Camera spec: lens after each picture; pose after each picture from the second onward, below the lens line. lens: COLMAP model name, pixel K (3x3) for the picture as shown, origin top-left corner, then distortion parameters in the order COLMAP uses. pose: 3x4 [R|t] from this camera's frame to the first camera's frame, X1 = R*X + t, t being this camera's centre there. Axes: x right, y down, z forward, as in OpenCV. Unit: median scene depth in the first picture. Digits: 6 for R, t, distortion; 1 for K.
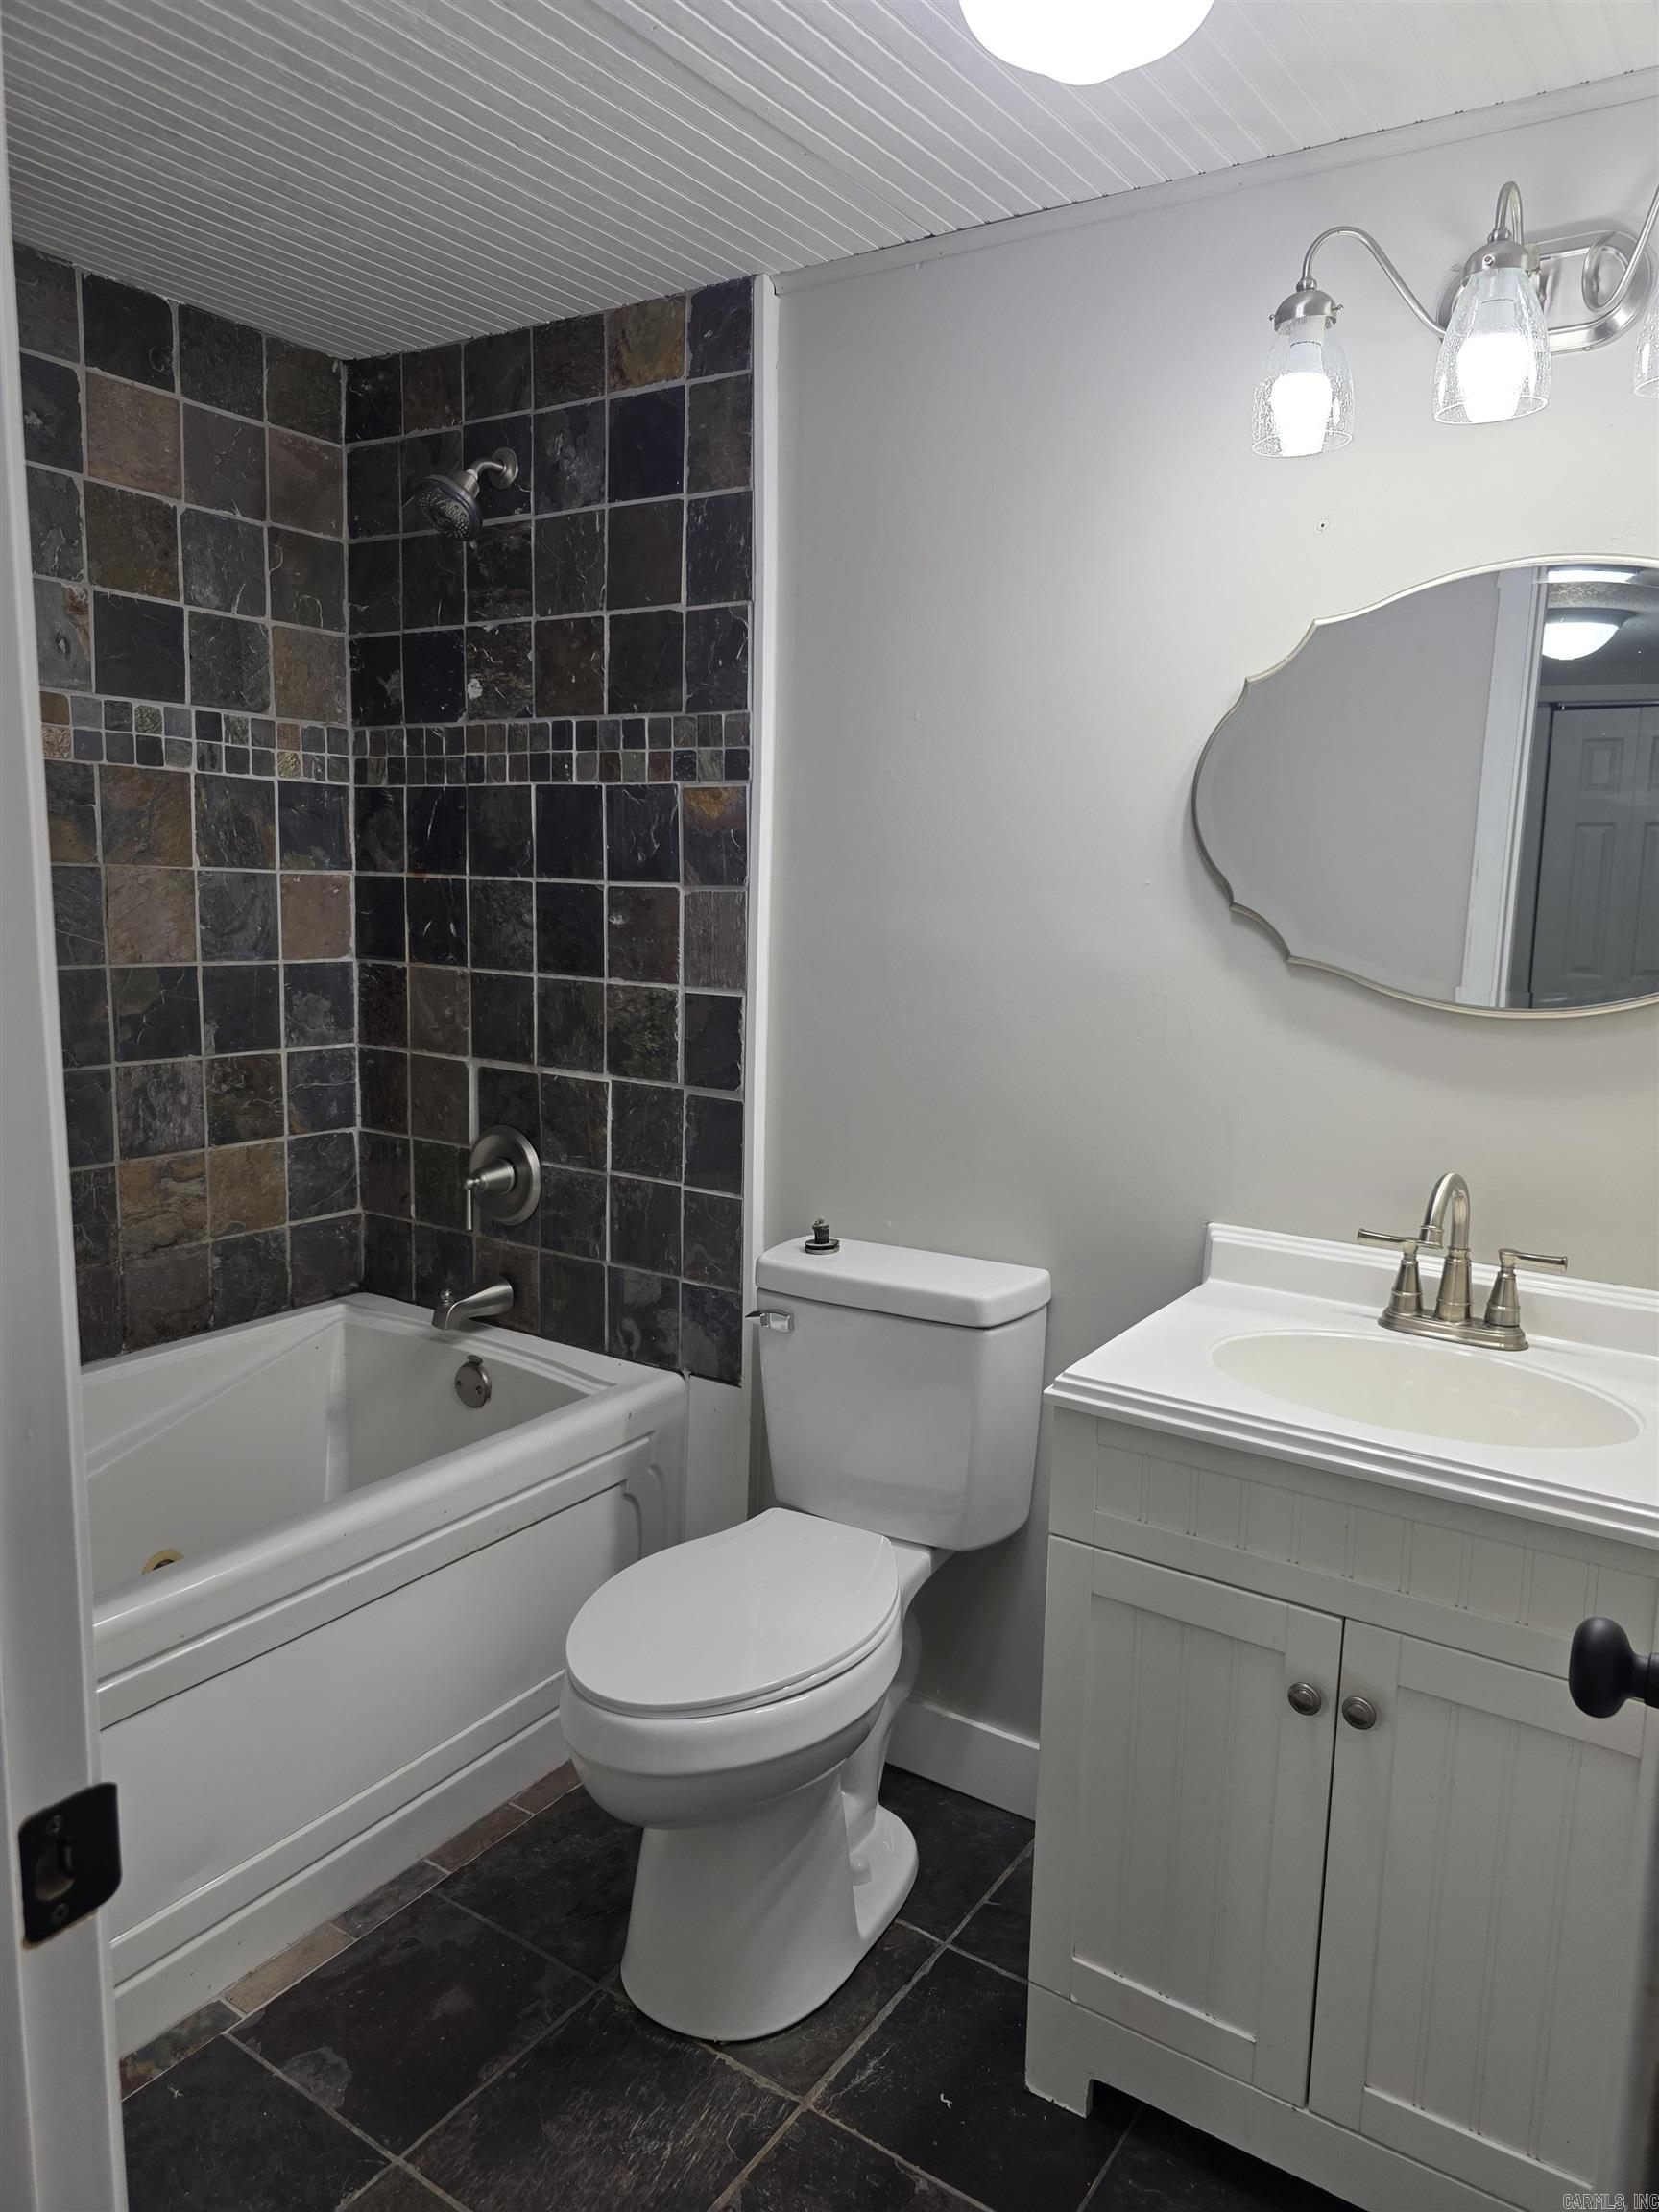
lens RADIAL K [[1494.6, 0, 831.1], [0, 1494.6, 1101.6], [0, 0, 1]] dist [0.040963, -0.033239]
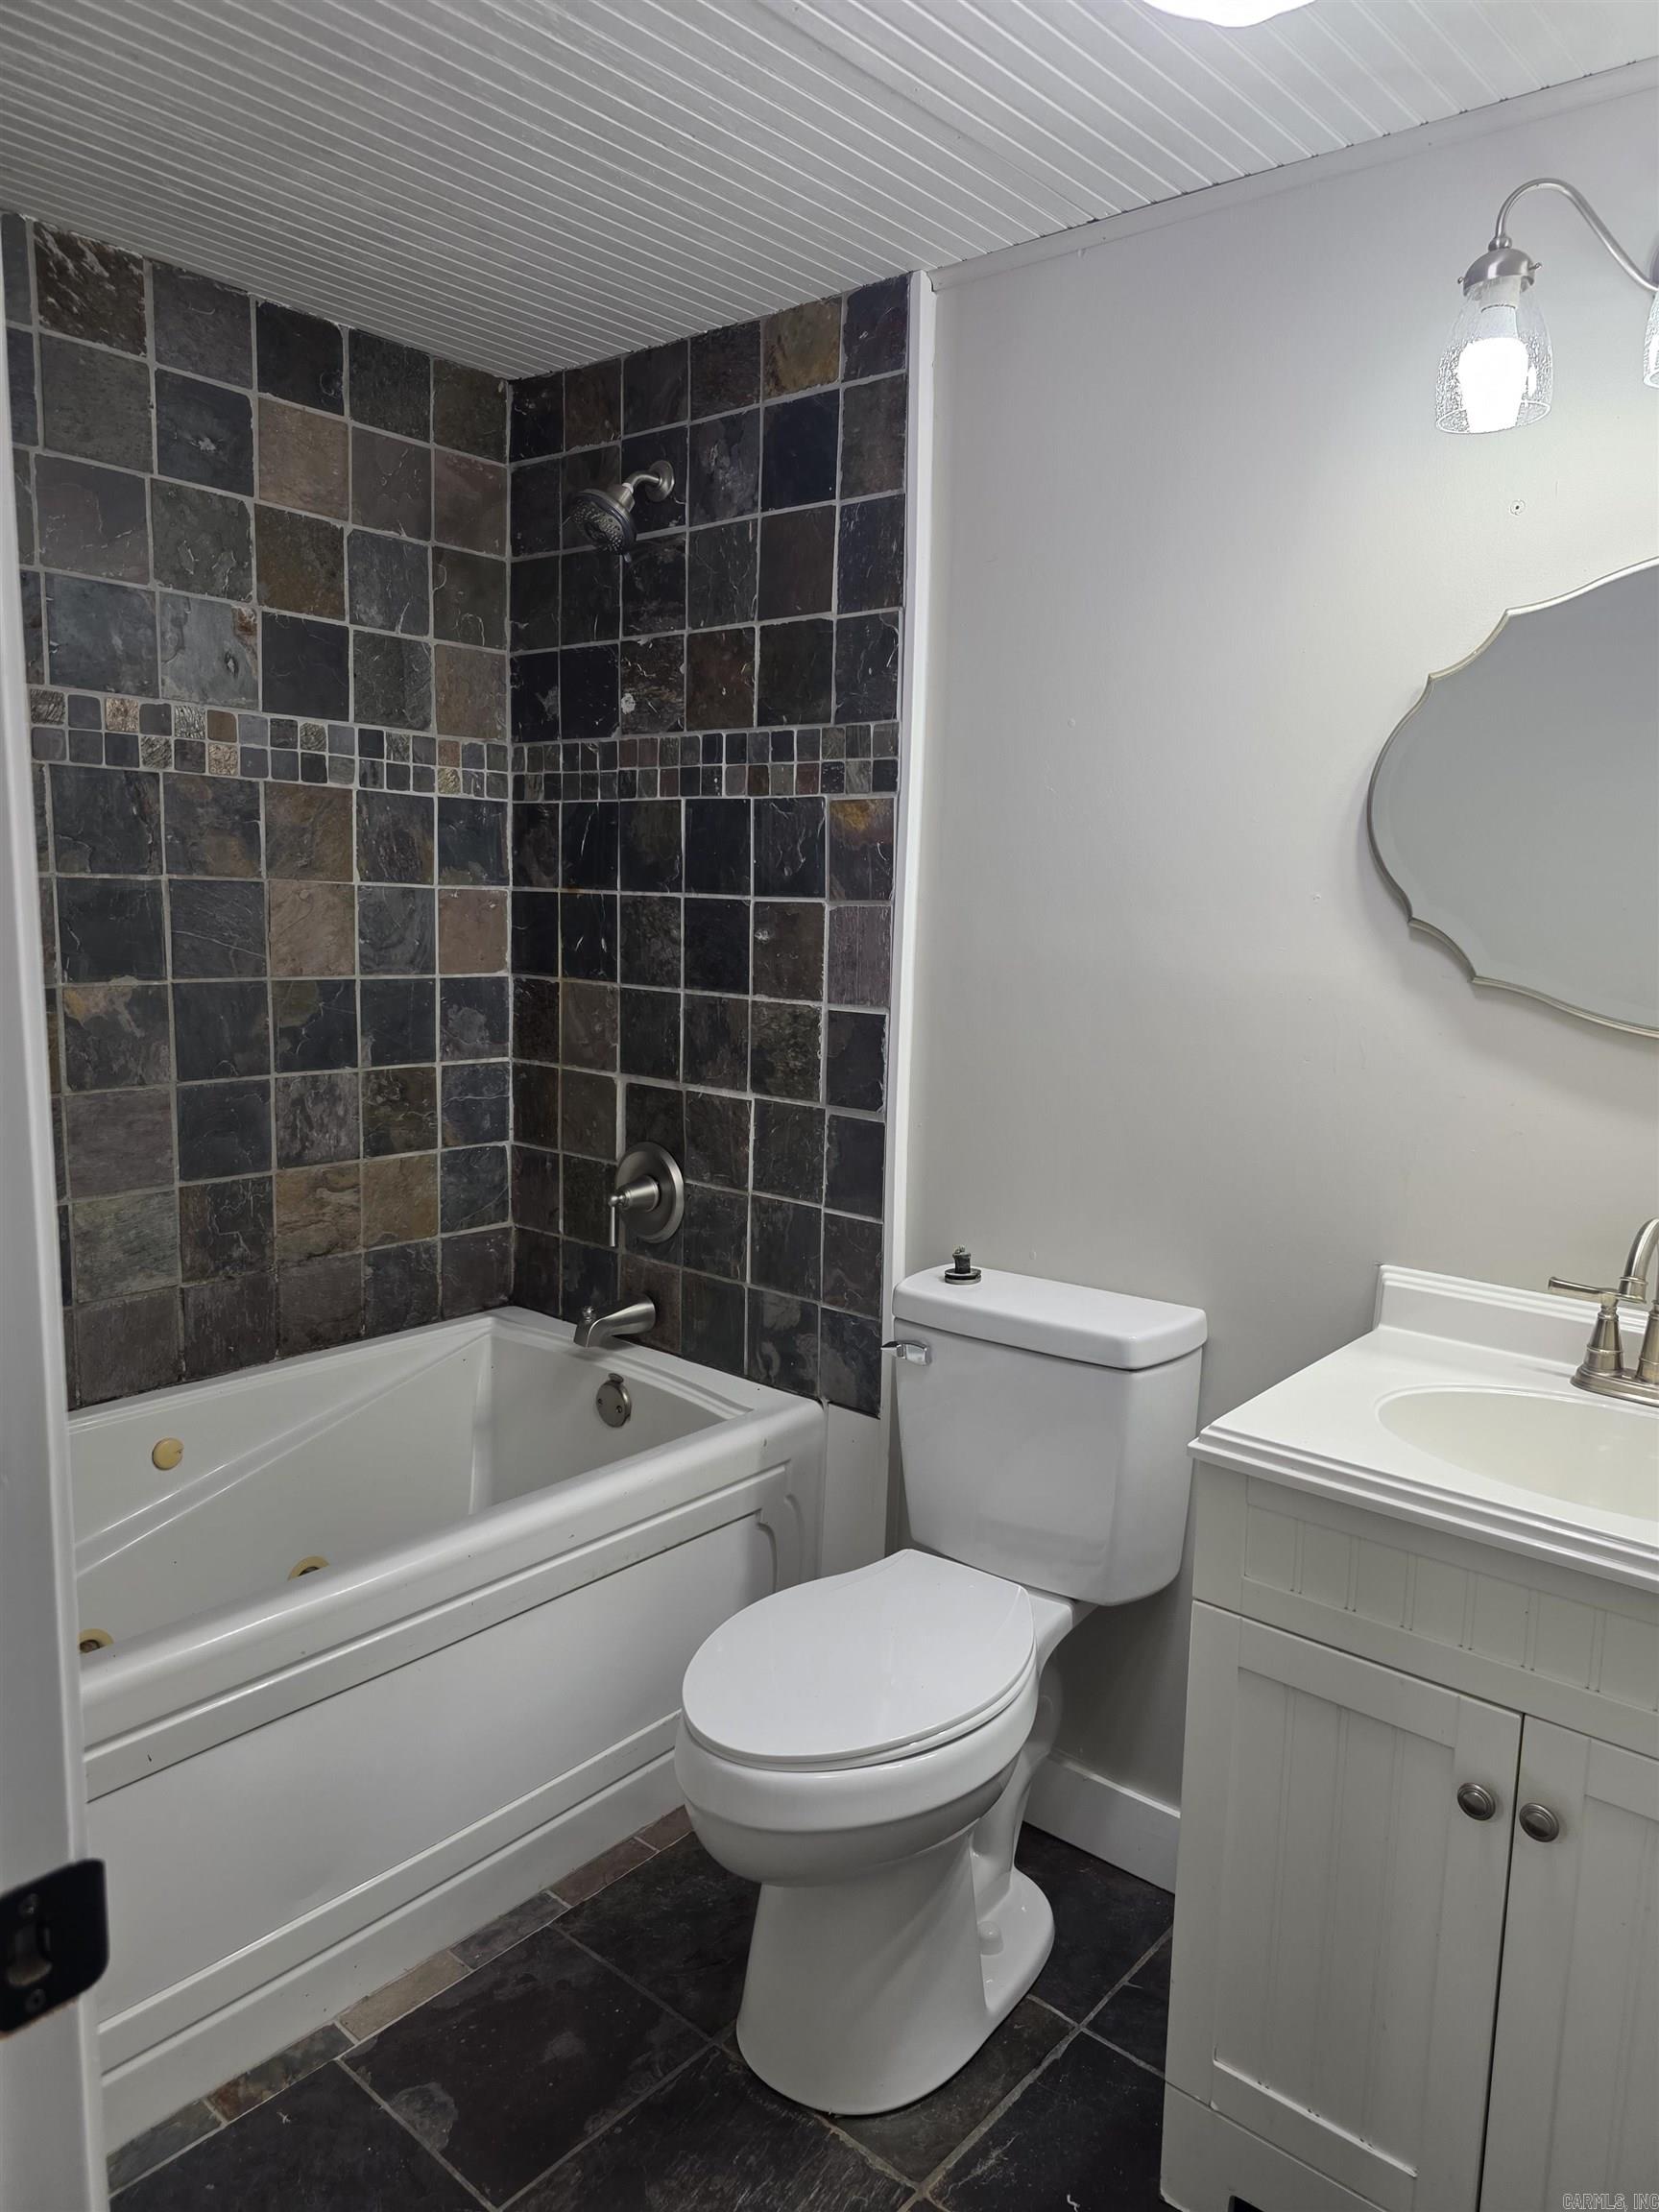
lens RADIAL K [[1494.6, 0, 840.5], [0, 1494.6, 1100.0], [0, 0, 1]] dist [0.040963, -0.033239]
pose [[0.993746, 0.016566, -0.110431, 0.020207], [-0.018096, 0.999754, -0.012862, -0.002158], [0.110191, 0.014780, 0.993801, 0.038834]]
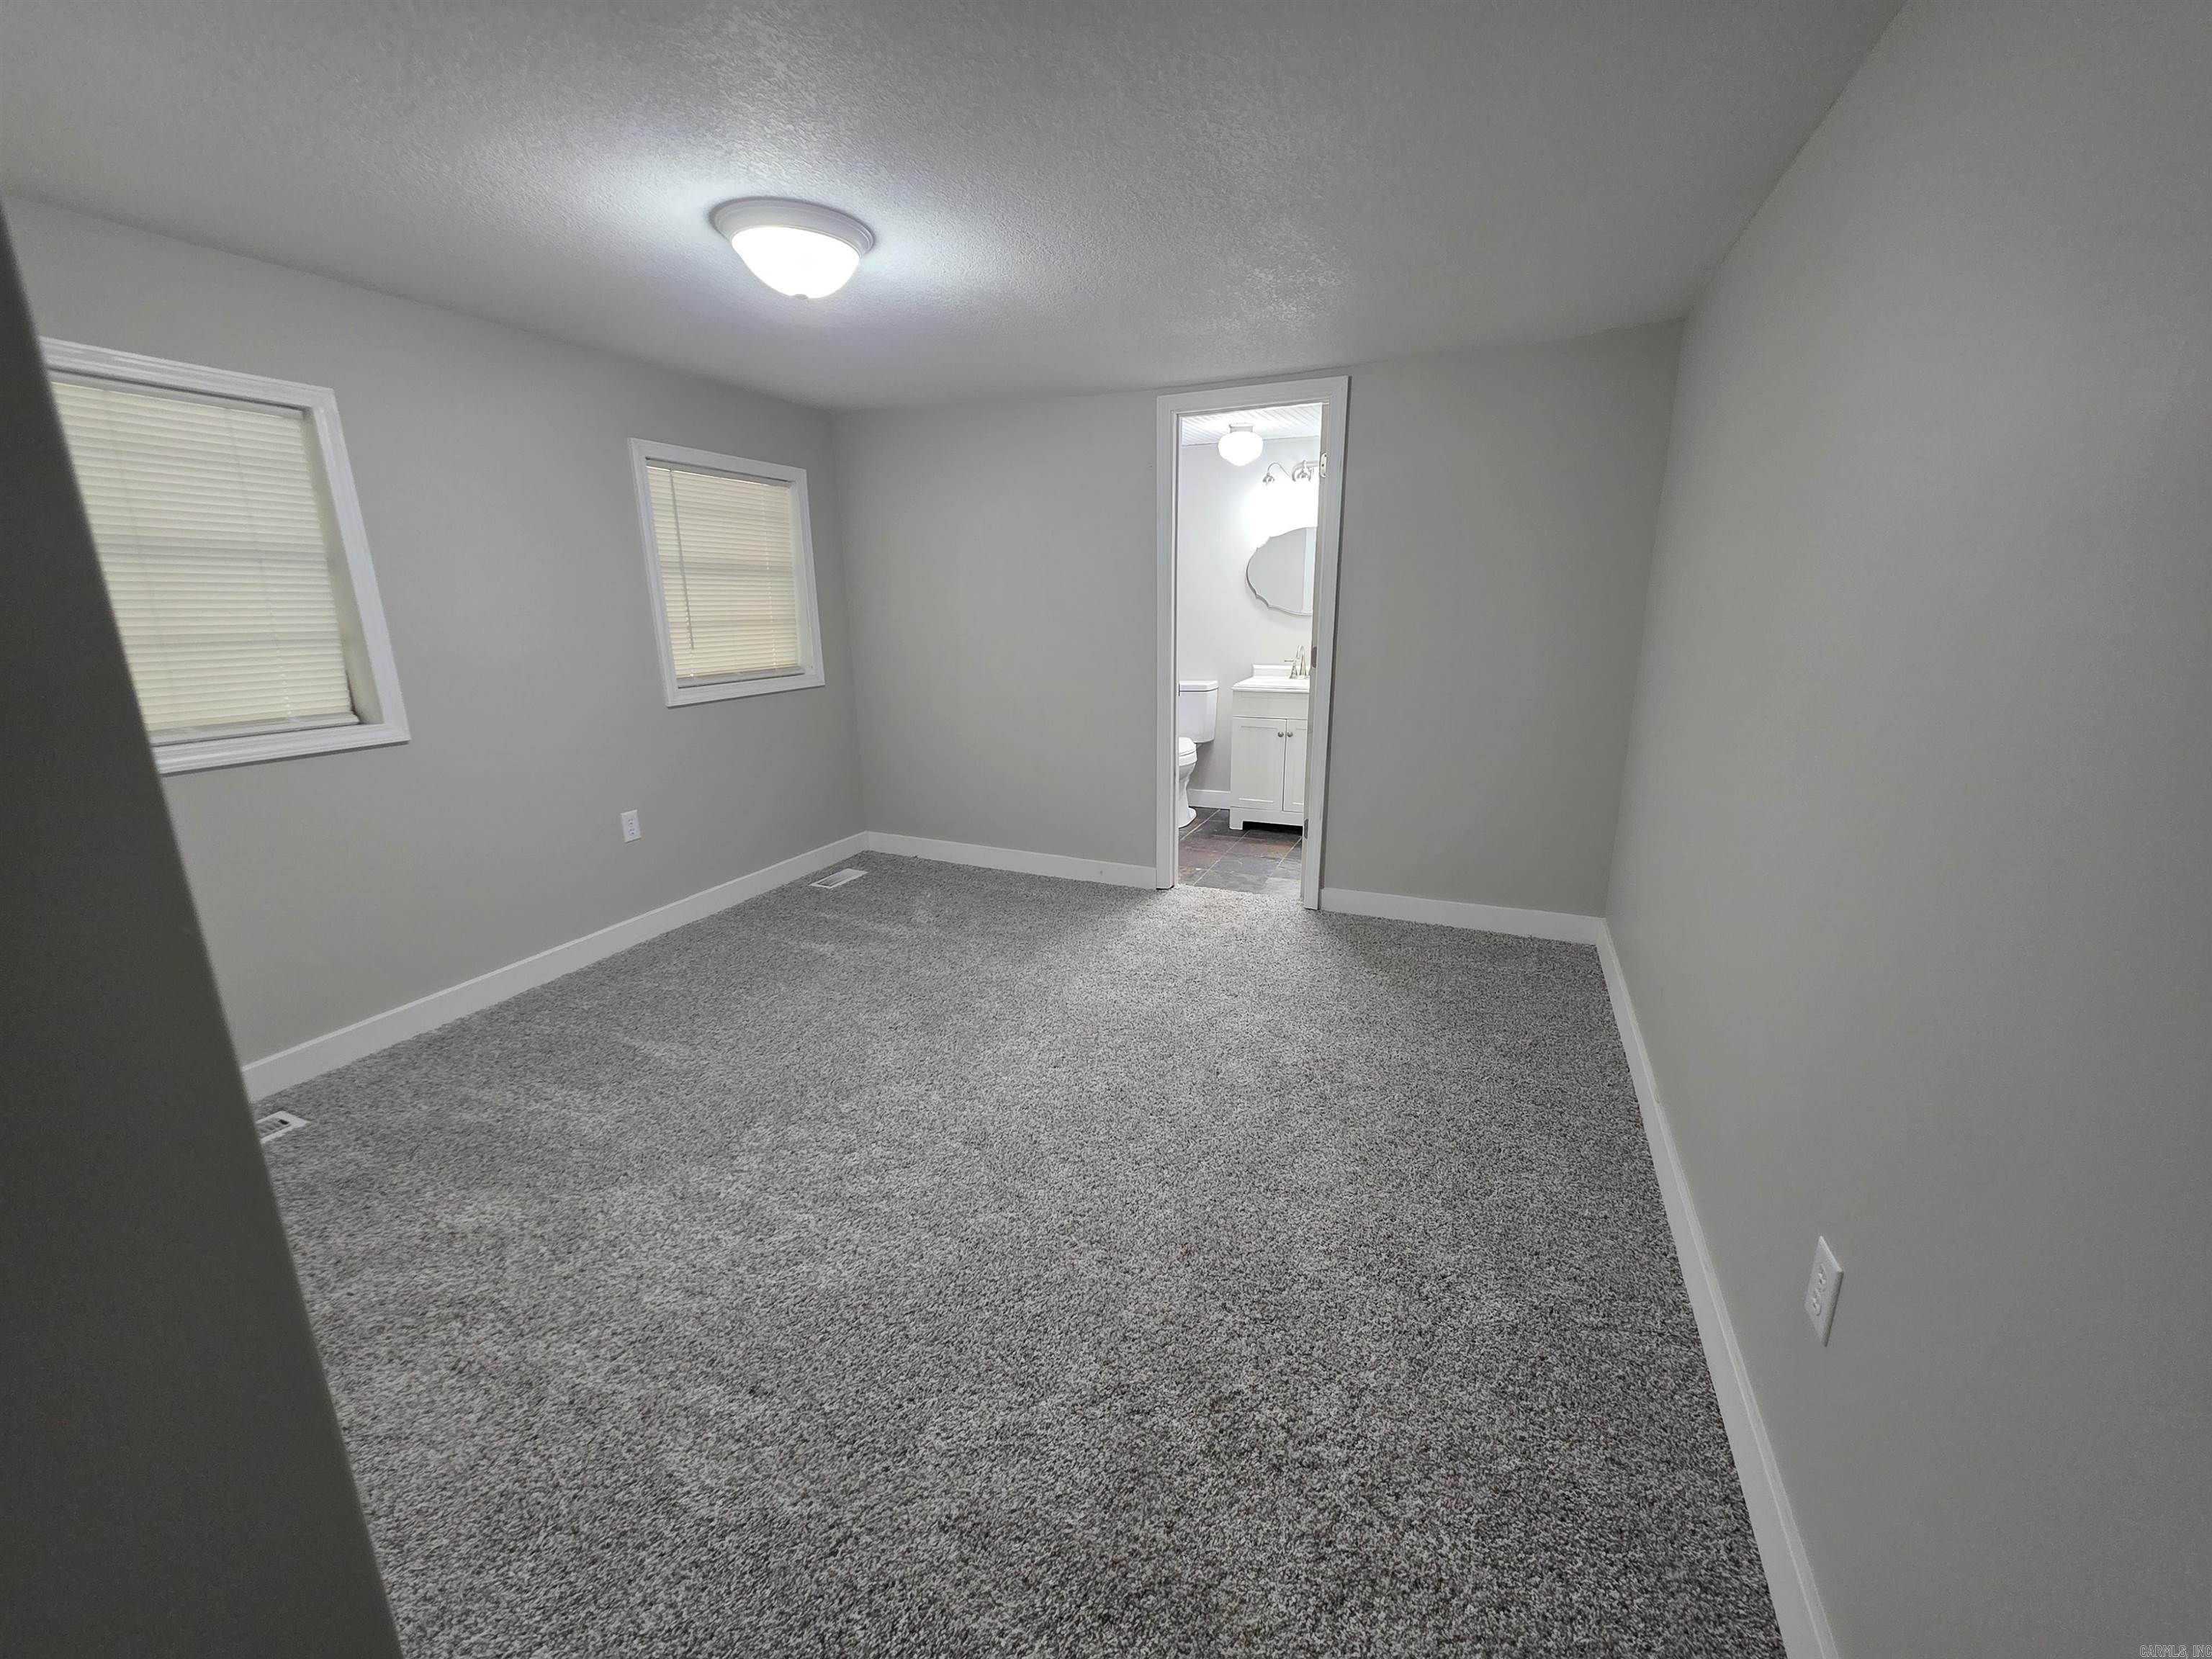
lens RADIAL K [[882.9, 0, 1102.2], [0, 882.9, 834.8], [0, 0, 1]] dist [0.004591, -0.001053]
pose [[0.981297, -0.079714, 0.175218, -0.652950], [0.060685, 0.991920, 0.111406, 0.240005], [-0.182683, -0.098689, 0.978206, -1.480659]]
